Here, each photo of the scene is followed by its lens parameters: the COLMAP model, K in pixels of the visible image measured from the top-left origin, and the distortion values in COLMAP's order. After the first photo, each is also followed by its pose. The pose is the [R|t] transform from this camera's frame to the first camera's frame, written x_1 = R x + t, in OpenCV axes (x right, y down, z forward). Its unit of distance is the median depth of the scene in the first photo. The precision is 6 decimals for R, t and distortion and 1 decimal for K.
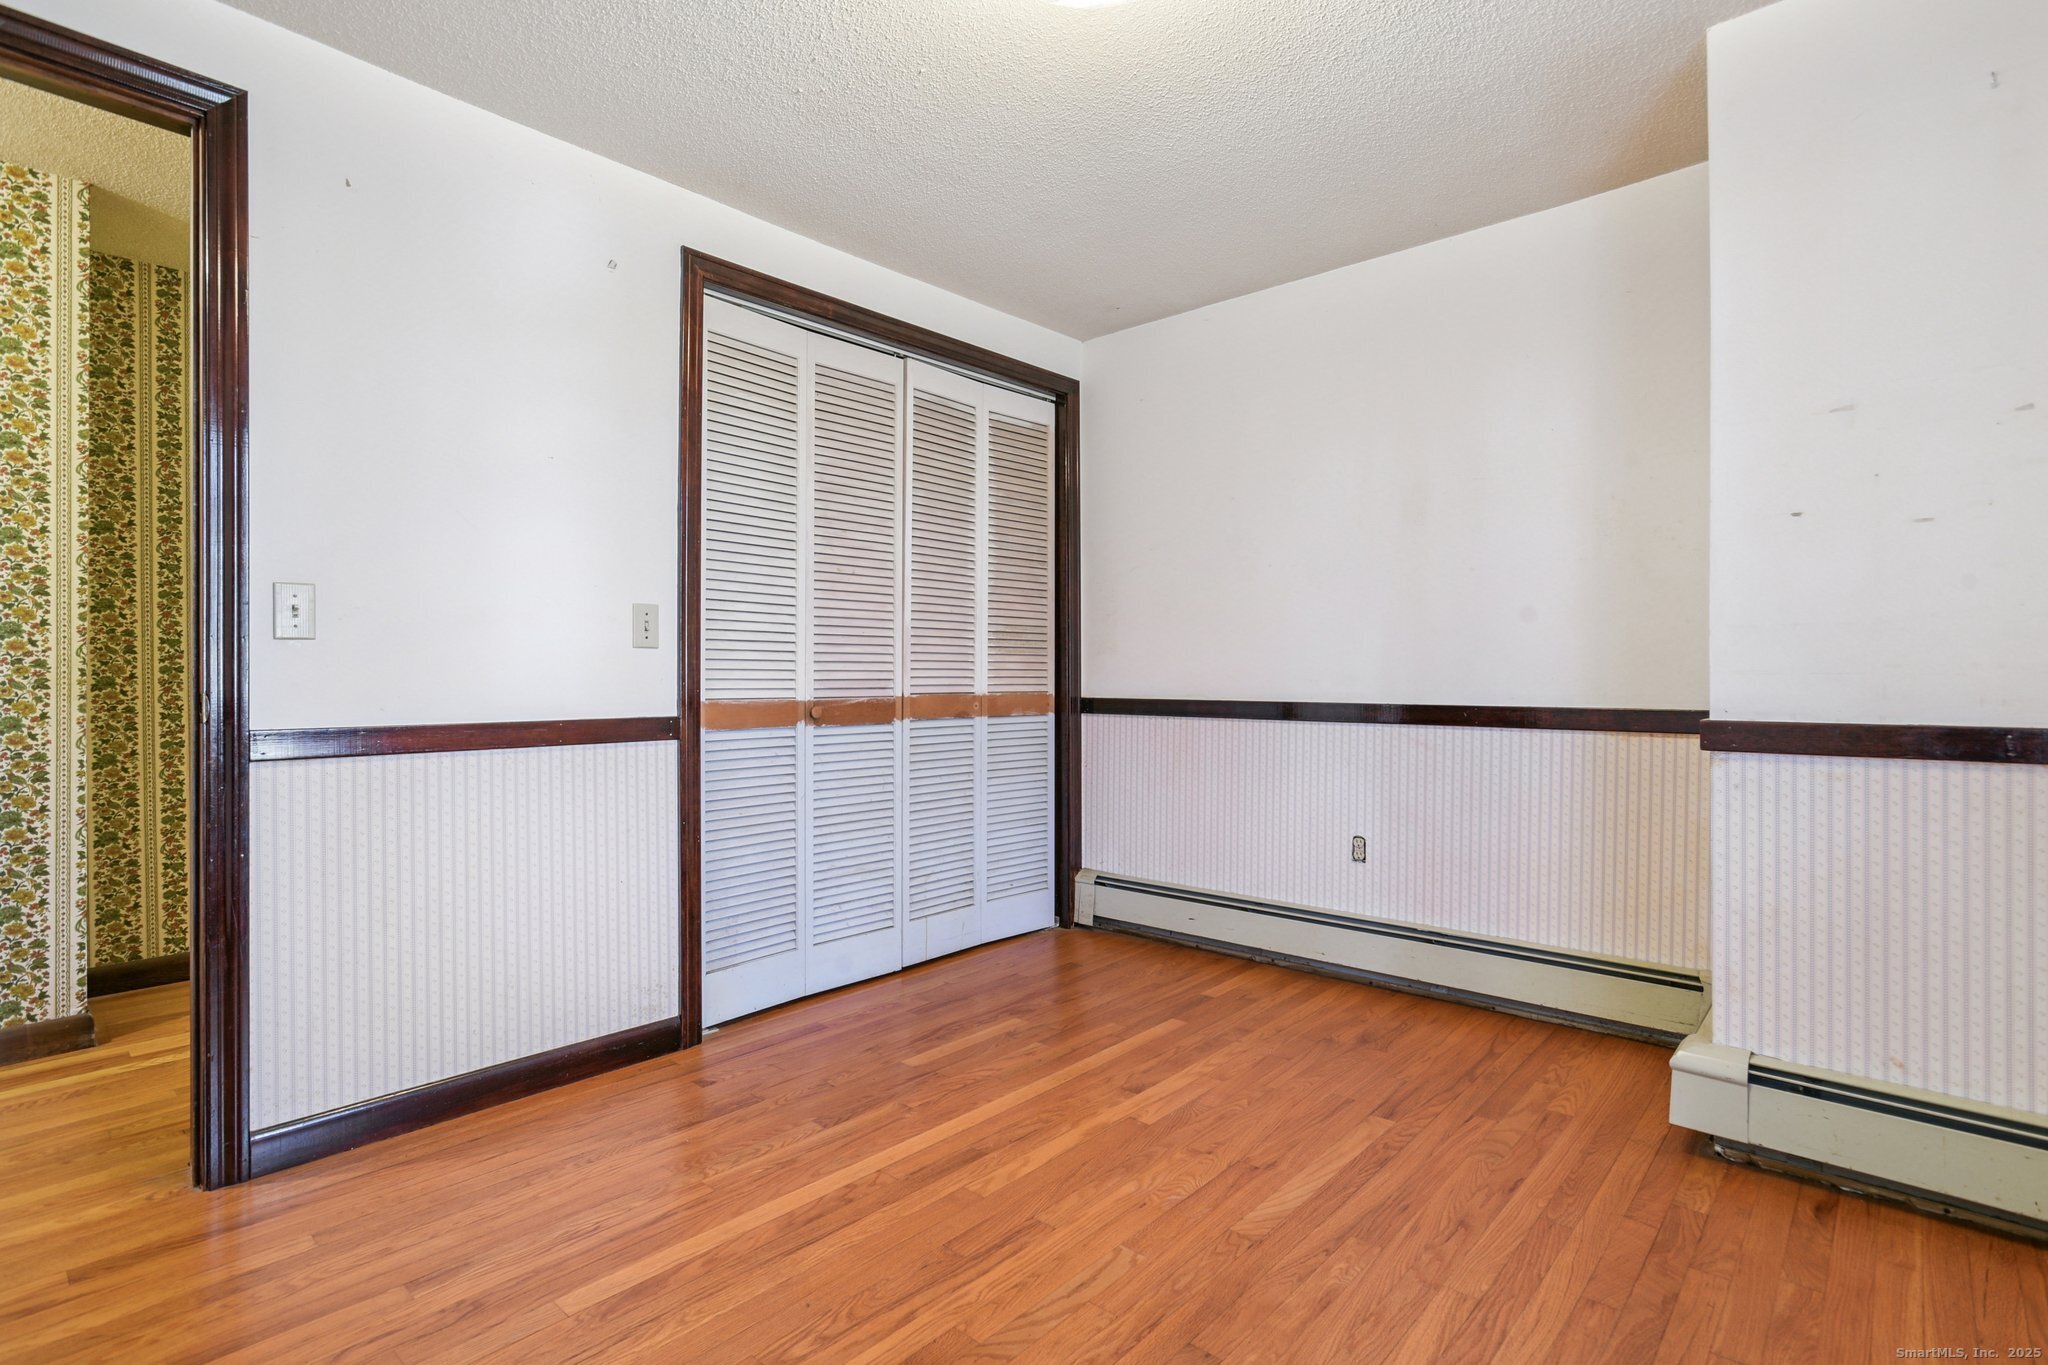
lens RADIAL K [[987.8, 0, 1035.7], [0, 987.8, 679.4], [0, 0, 1]] dist [-0.021977, 0.007435]
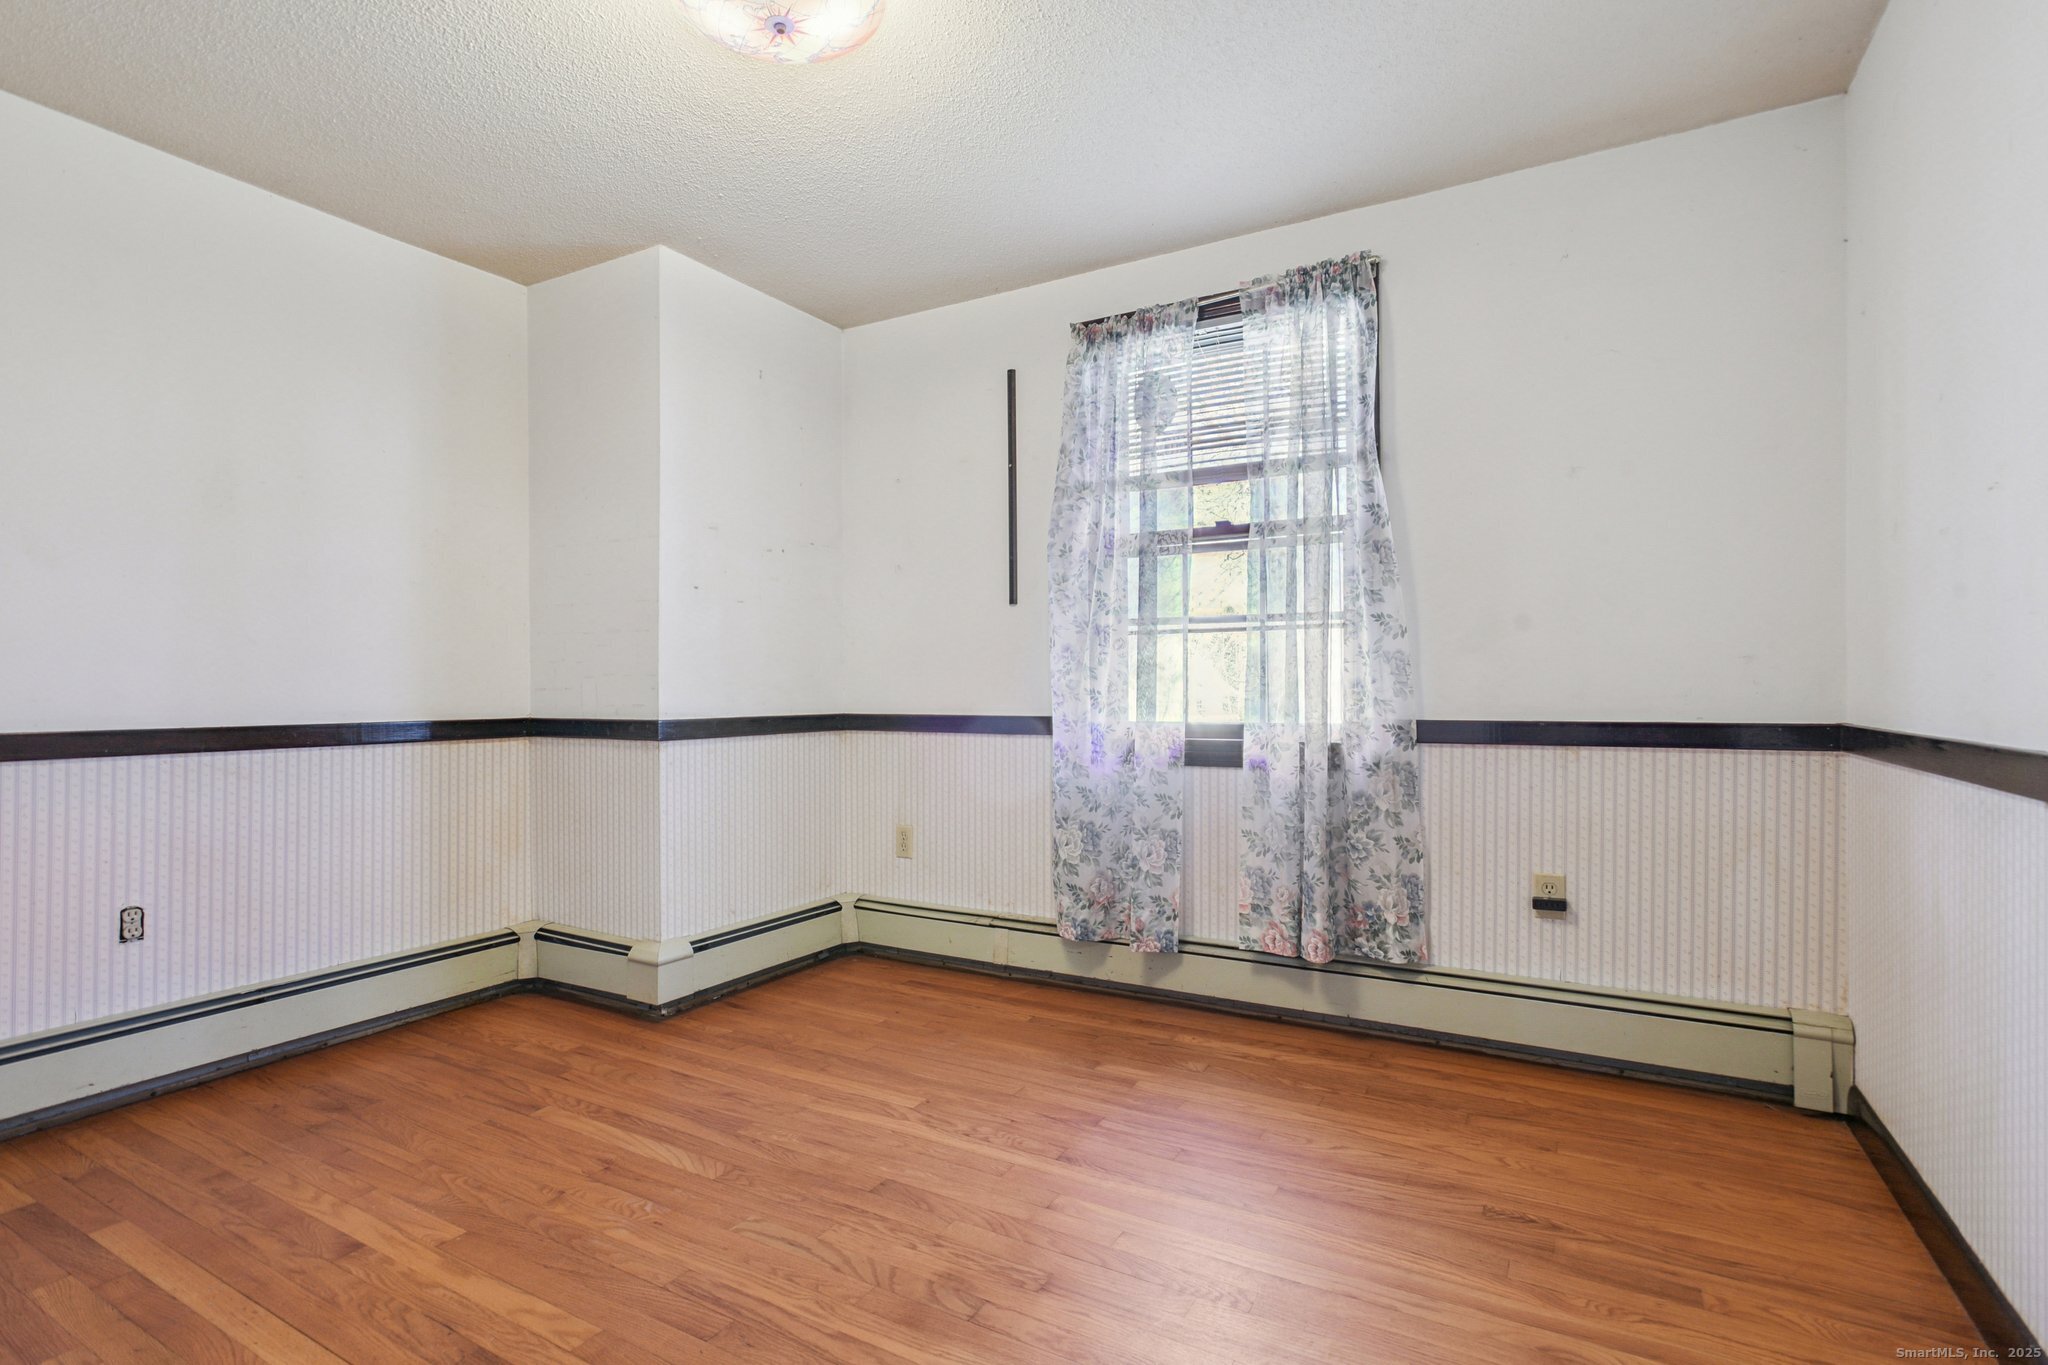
lens RADIAL K [[987.8, 0, 1033.2], [0, 987.8, 685.9], [0, 0, 1]] dist [-0.021977, 0.007435]
pose [[-0.216461, 0.004665, 0.976280, -0.752013], [0.011007, 0.999937, -0.002338, 0.000105], [-0.976229, 0.010240, -0.216499, 0.671347]]
